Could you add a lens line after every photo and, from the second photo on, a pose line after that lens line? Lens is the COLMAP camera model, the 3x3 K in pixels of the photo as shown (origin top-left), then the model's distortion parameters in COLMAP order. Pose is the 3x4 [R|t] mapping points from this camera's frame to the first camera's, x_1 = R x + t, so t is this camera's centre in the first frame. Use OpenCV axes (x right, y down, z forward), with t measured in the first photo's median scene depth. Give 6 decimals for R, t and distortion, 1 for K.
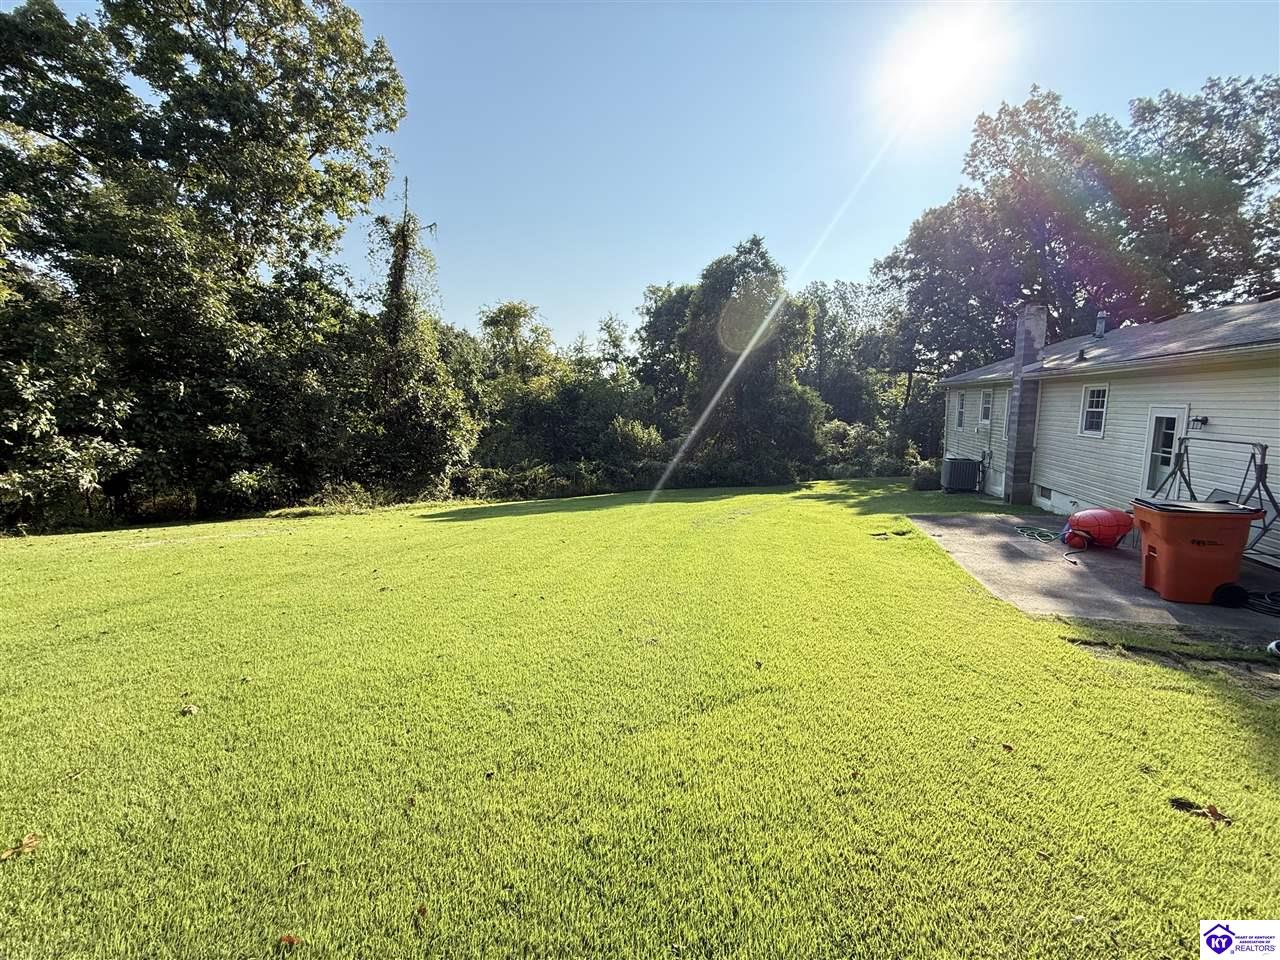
lens RADIAL K [[510.4, 0, 639.2], [0, 510.4, 478.6], [0, 0, 1]] dist [0.001532, -0.000628]
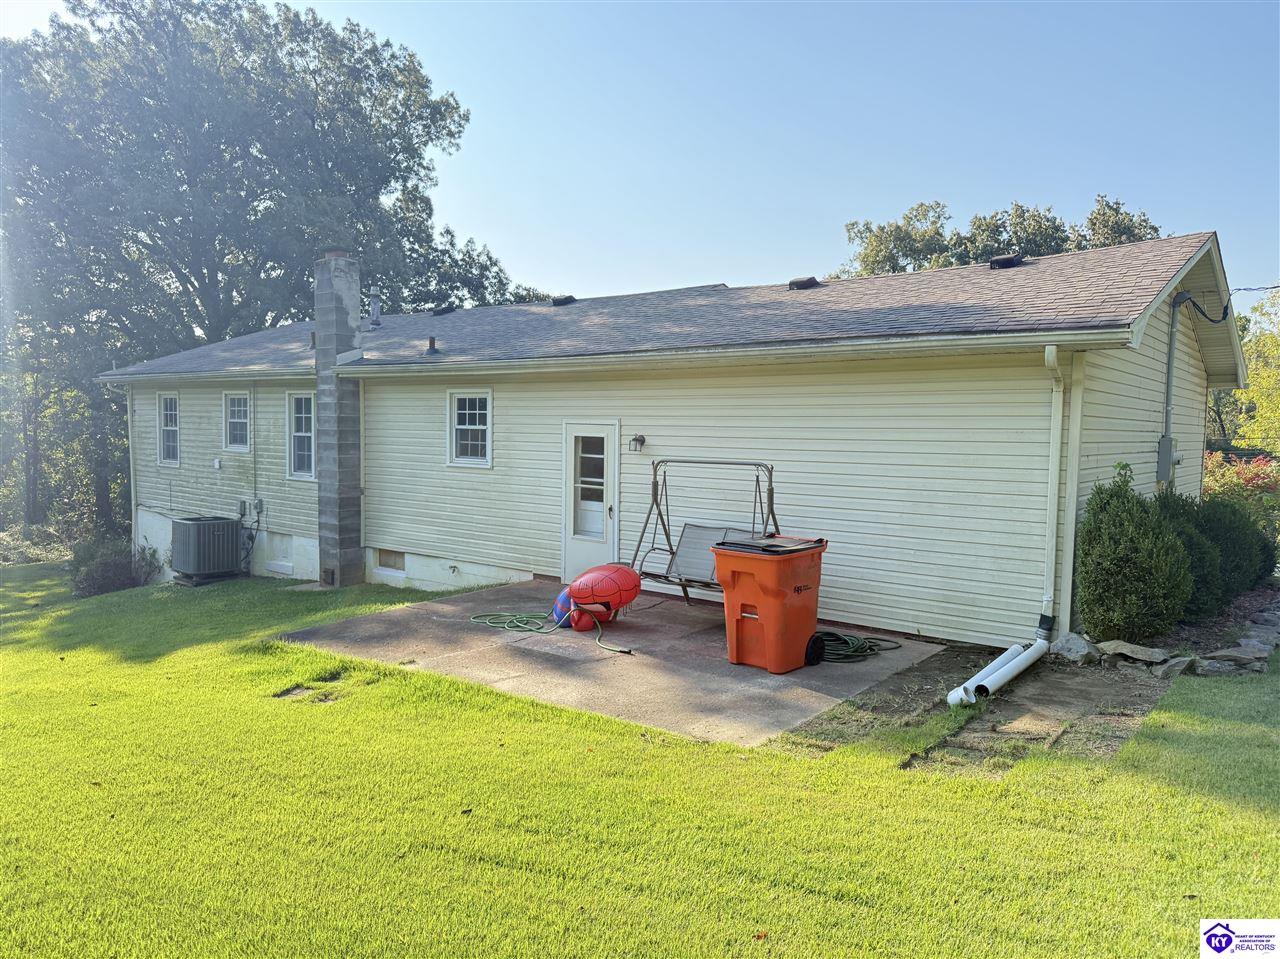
lens RADIAL K [[893.8, 0, 640.5], [0, 893.8, 483.1], [0, 0, 1]] dist [0.044176, -0.008396]
pose [[0.359530, -0.034332, 0.932502, -0.161773], [0.111295, 0.993767, -0.006322, -0.034243], [-0.926473, 0.106056, 0.361110, 0.449333]]
